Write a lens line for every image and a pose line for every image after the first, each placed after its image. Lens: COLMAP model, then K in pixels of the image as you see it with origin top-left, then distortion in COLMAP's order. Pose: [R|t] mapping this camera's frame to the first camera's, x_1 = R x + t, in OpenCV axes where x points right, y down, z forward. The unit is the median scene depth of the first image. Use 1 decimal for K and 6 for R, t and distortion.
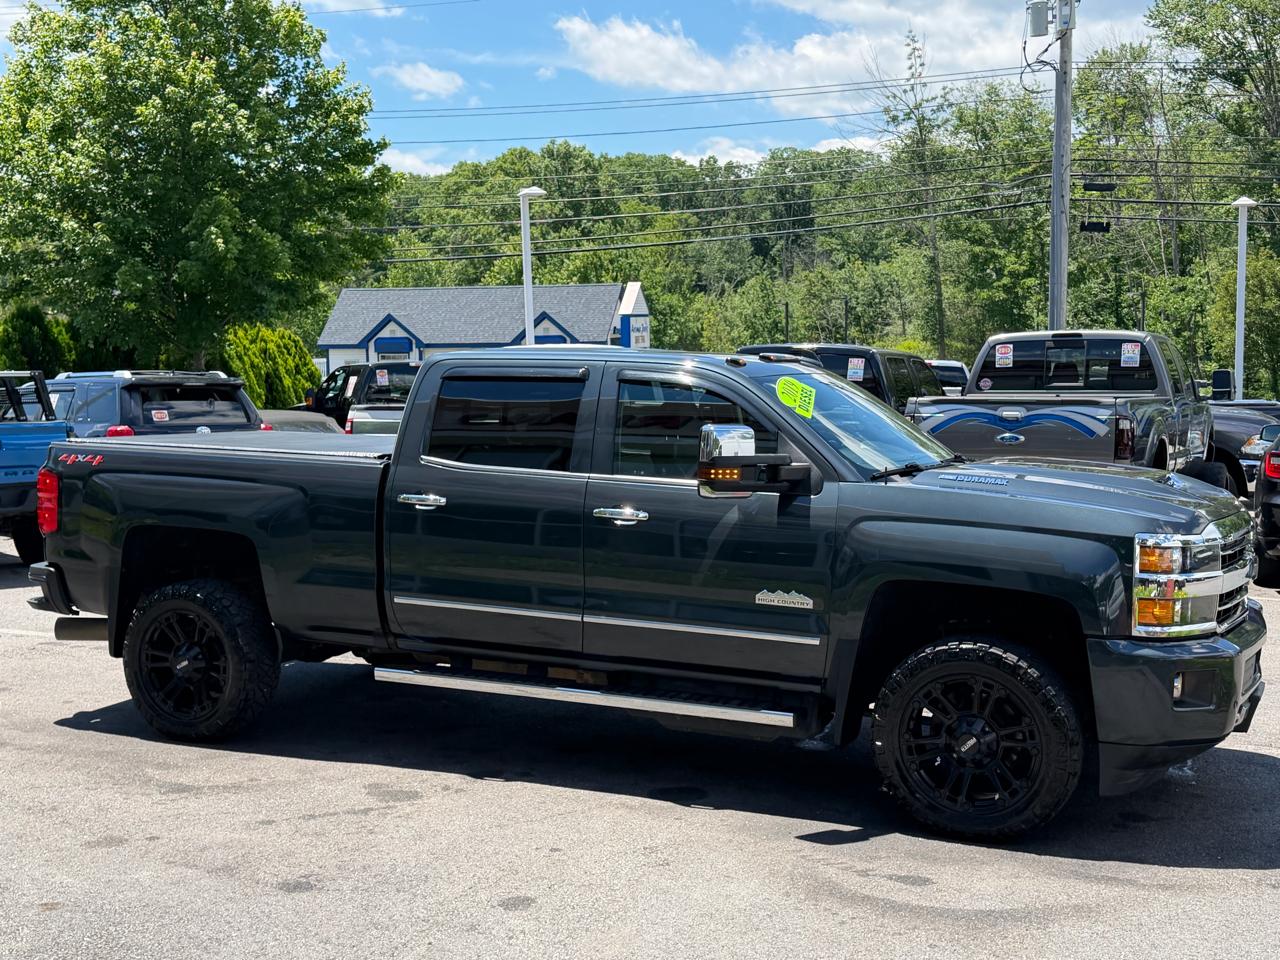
lens RADIAL K [[1505.4, 0, 645.2], [0, 1505.4, 510.1], [0, 0, 1]] dist [0.164598, -0.478911]
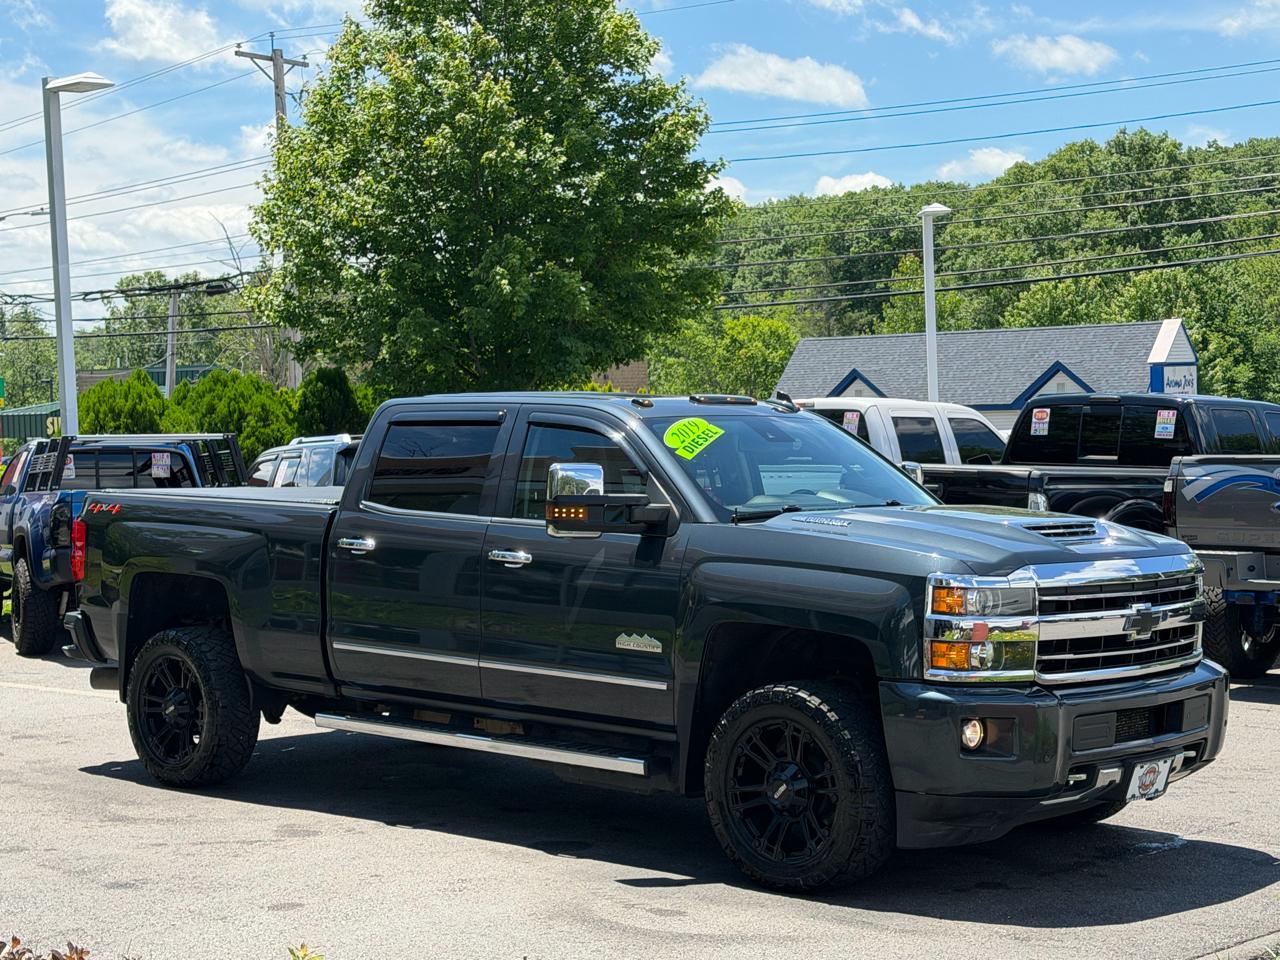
lens RADIAL K [[2023.4, 0, 640.0], [0, 2023.4, 480.0], [0, 0, 1]] dist [0.027983, 0.029035]
pose [[0.959328, 0.000910, -0.282293, 0.402620], [-0.021687, 0.997277, -0.070484, 0.040254], [0.281461, 0.073740, 0.956735, -0.227003]]
